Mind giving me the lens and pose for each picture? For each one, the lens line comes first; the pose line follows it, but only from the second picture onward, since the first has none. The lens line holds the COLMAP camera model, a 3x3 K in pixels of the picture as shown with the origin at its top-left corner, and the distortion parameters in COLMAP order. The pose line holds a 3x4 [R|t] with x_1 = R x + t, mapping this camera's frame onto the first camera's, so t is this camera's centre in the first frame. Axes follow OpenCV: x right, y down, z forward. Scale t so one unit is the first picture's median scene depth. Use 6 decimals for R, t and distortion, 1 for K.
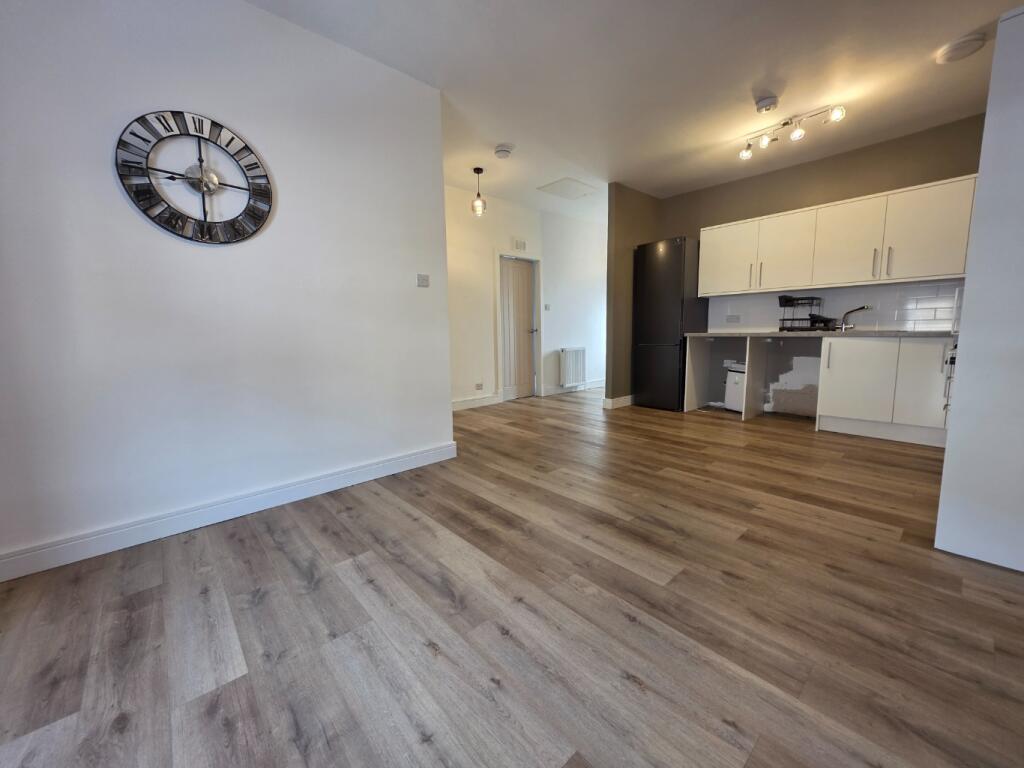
lens RADIAL K [[407.7, 0, 514.2], [0, 407.7, 382.4], [0, 0, 1]] dist [0.000956, 0.000342]
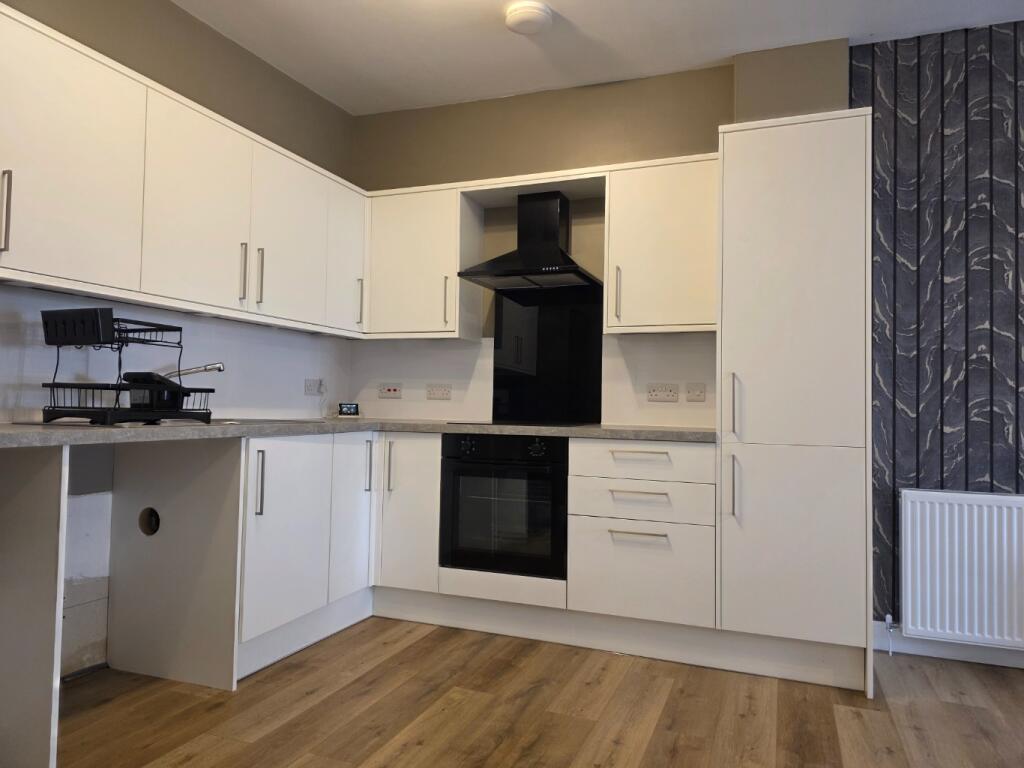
lens RADIAL K [[687.6, 0, 513.4], [0, 687.6, 382.6], [0, 0, 1]] dist [-0.000306, 0.001749]
pose [[-0.451694, 0.032667, 0.891575, 0.064533], [0.102255, 0.994640, 0.015361, -0.153253], [-0.886294, 0.098106, -0.452613, 1.103898]]
